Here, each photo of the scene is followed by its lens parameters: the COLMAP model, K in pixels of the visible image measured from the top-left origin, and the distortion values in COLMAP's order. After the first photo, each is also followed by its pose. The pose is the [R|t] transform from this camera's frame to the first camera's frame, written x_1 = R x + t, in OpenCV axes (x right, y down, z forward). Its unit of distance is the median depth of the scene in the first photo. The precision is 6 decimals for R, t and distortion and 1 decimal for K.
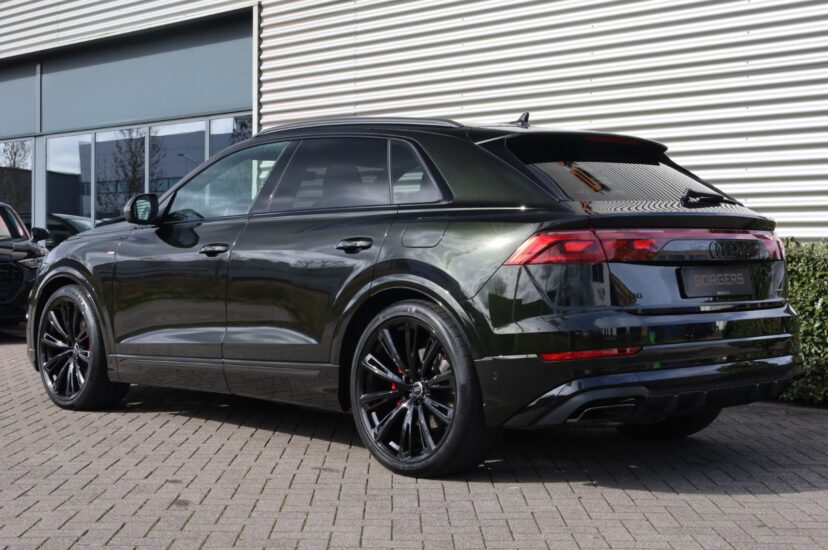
lens RADIAL K [[1293.3, 0, 414.0], [0, 1293.3, 275.0], [0, 0, 1]] dist [0.098552, -0.028884]
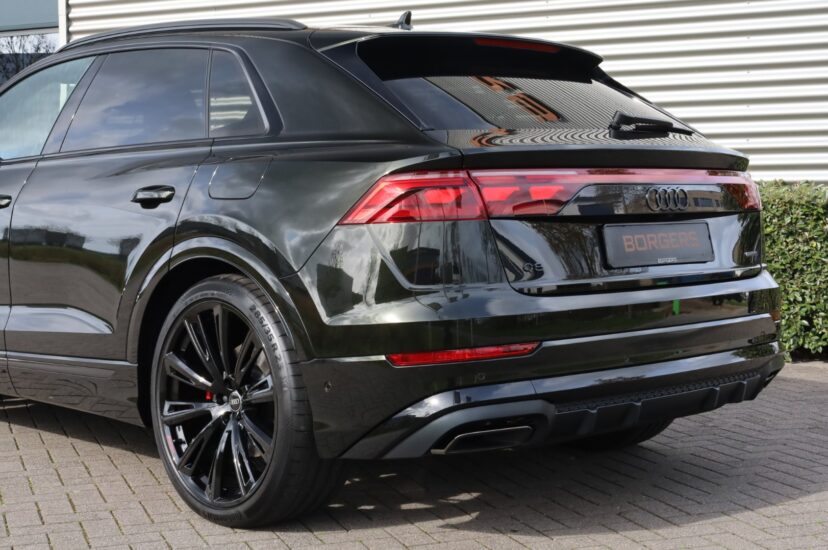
lens RADIAL K [[1293.3, 0, 414.0], [0, 1293.3, 275.0], [0, 0, 1]] dist [0.098552, -0.028884]
pose [[0.999907, -0.008811, -0.010446, 0.105001], [0.009222, 0.999154, 0.040072, -0.007264], [0.010084, -0.040164, 0.999142, 0.288679]]
